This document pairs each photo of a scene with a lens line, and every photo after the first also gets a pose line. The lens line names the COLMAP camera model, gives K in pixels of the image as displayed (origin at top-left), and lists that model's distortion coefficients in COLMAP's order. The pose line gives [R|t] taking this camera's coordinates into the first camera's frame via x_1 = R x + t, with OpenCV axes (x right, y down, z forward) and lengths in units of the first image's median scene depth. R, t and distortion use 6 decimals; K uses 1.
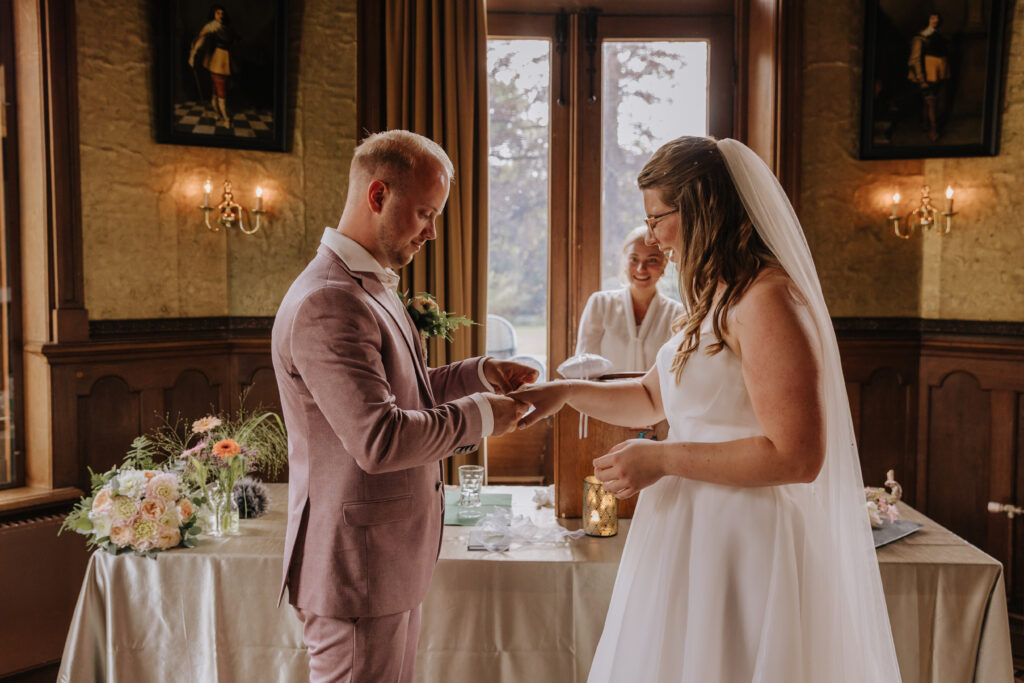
lens RADIAL K [[954.5, 0, 512.0], [0, 954.5, 341.5], [0, 0, 1]] dist [0.011541, 0.026466]
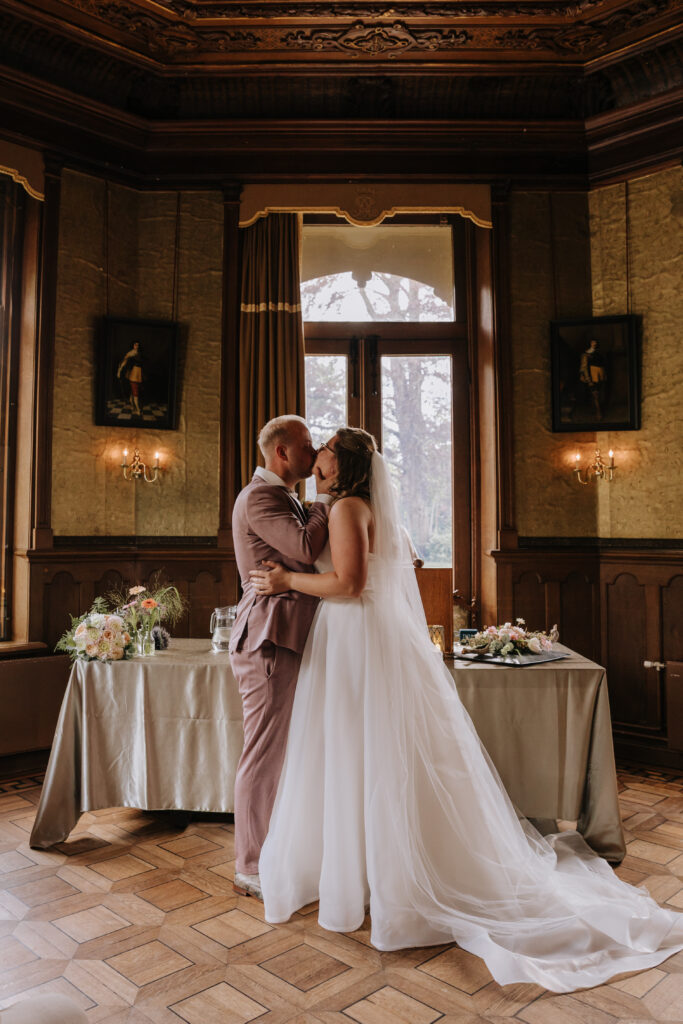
lens RADIAL K [[844.1, 0, 276.1], [0, 844.1, 477.5], [0, 0, 1]] dist [-0.067708, 0.003154]
pose [[0.997791, -0.004062, -0.066309, 0.018009], [-0.004636, 0.991439, -0.130490, 0.056730], [0.066271, 0.130509, 0.989230, -0.335207]]
